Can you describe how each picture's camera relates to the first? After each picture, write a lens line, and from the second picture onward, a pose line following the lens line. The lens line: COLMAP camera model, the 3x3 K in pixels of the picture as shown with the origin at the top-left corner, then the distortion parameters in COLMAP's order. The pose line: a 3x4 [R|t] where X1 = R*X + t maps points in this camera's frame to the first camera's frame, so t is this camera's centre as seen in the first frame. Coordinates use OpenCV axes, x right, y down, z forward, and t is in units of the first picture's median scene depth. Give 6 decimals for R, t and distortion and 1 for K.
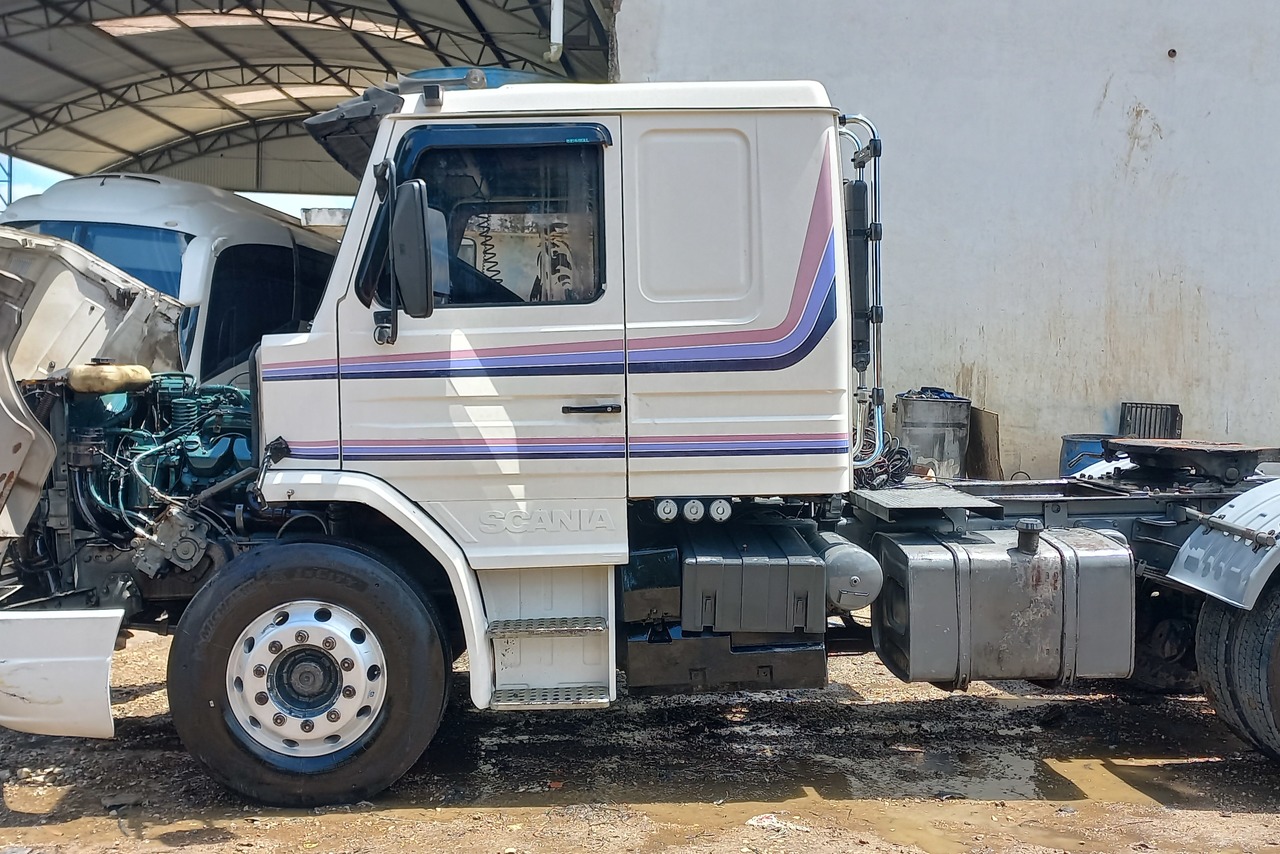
lens RADIAL K [[1473.4, 0, 642.6], [0, 1473.4, 492.2], [0, 0, 1]] dist [0.057247, 0.009458]
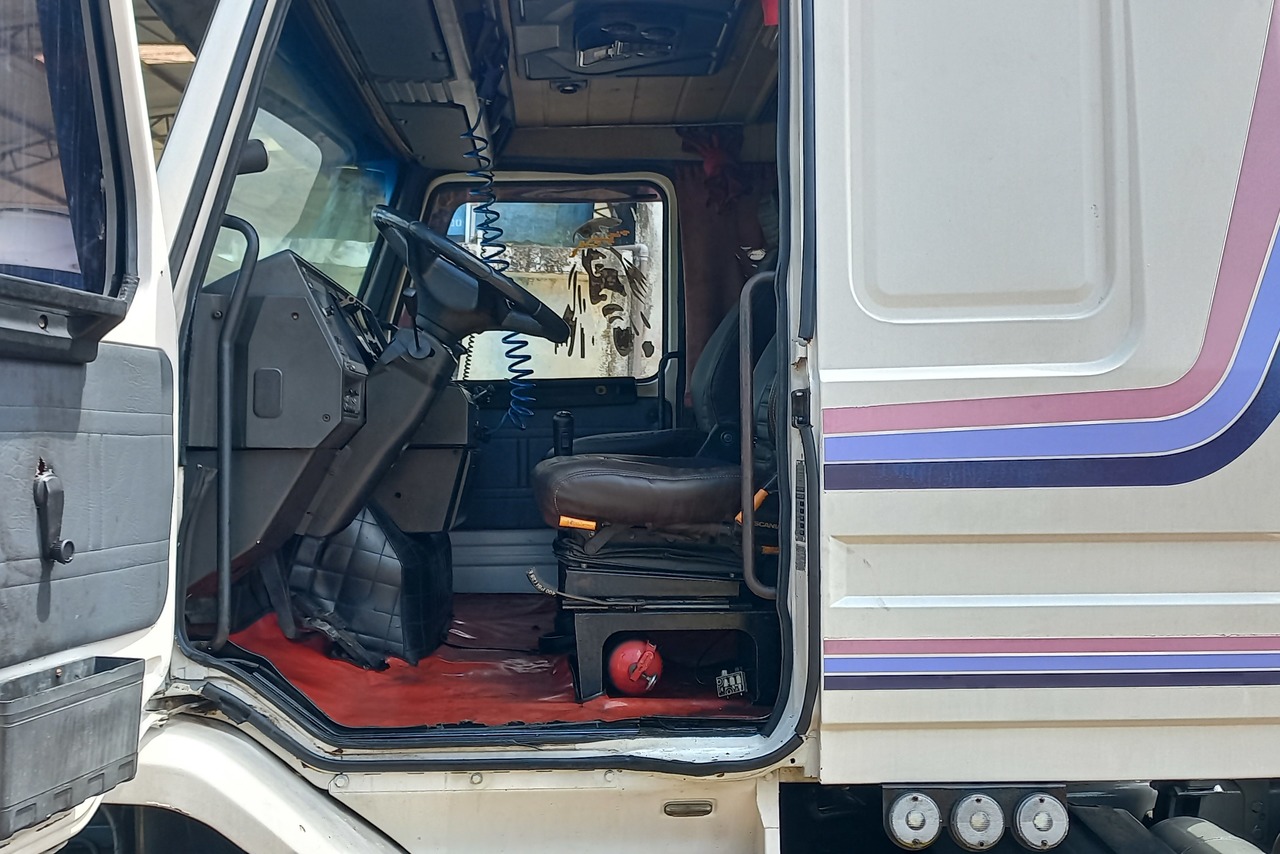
lens RADIAL K [[1432.5, 0, 640.0], [0, 1432.5, 427.0], [0, 0, 1]] dist [0.009343, 0.004505]
pose [[0.999849, 0.011570, 0.012992, -0.067086], [-0.010251, 0.995194, -0.097386, -0.057469], [-0.014057, 0.097238, 0.995162, 0.588600]]
